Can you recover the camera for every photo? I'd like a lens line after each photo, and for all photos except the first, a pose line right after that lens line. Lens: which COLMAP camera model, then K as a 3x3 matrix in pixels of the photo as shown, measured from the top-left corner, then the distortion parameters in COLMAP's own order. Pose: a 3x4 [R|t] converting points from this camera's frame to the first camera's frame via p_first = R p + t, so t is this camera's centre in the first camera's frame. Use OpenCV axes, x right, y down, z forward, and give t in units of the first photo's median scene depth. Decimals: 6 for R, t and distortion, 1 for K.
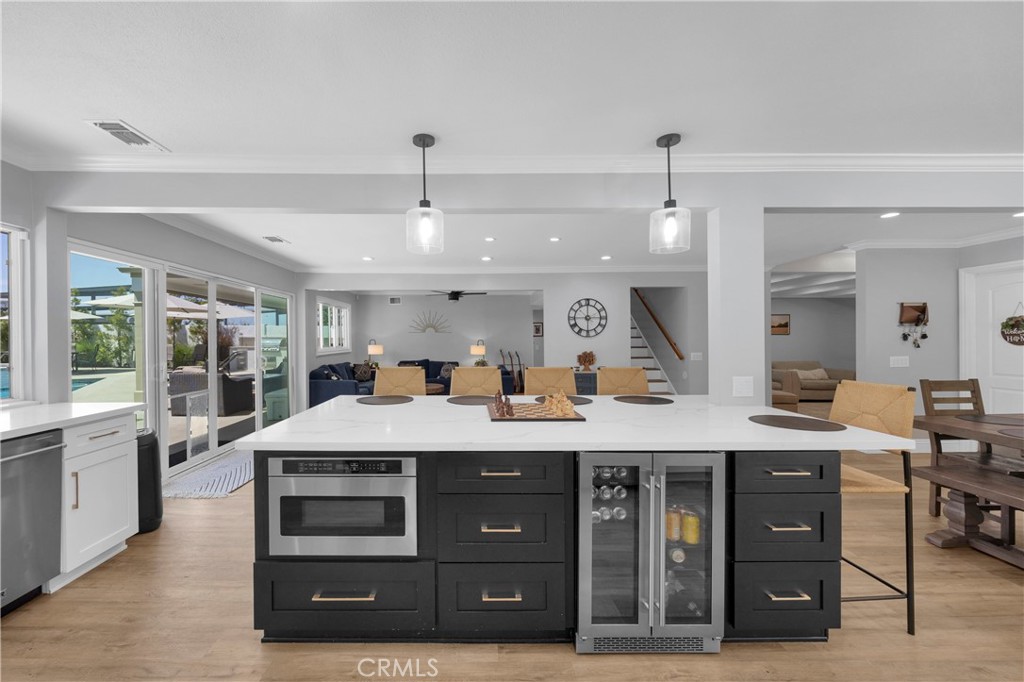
lens RADIAL K [[404.8, 0, 471.0], [0, 404.8, 344.4], [0, 0, 1]] dist [-0.002823, -0.000208]
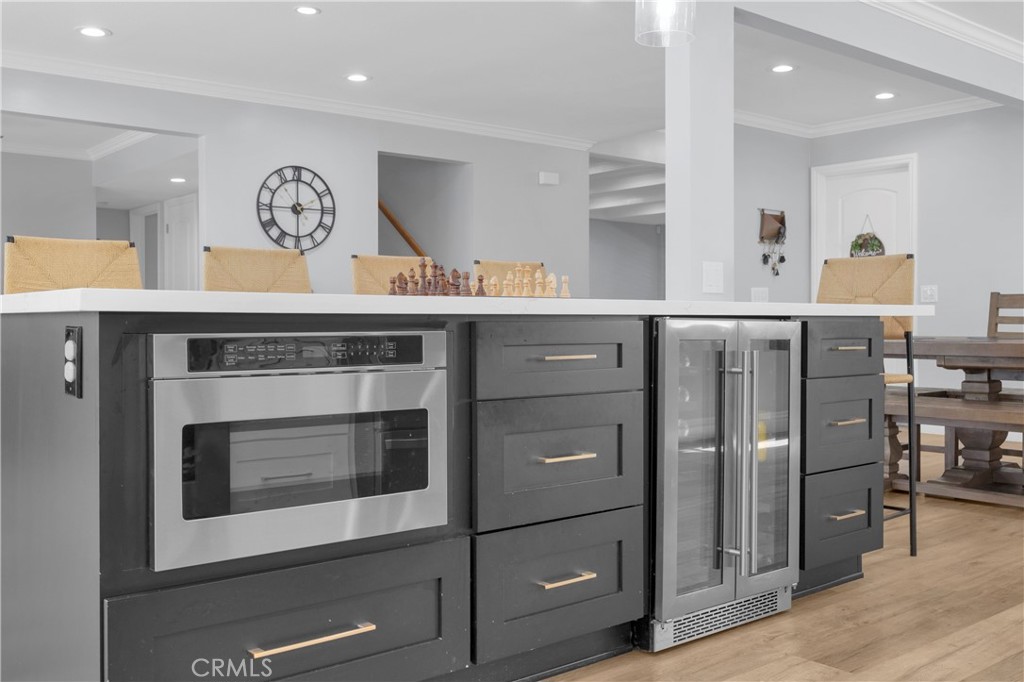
lens RADIAL K [[980.7, 0, 512.0], [0, 980.7, 341.0], [0, 0, 1]] dist [-0.009902, 0.004028]
pose [[0.767140, -0.009771, 0.641405, -0.235384], [0.007073, 0.999952, 0.006774, 0.077640], [-0.641440, -0.000661, 0.767173, -0.000016]]
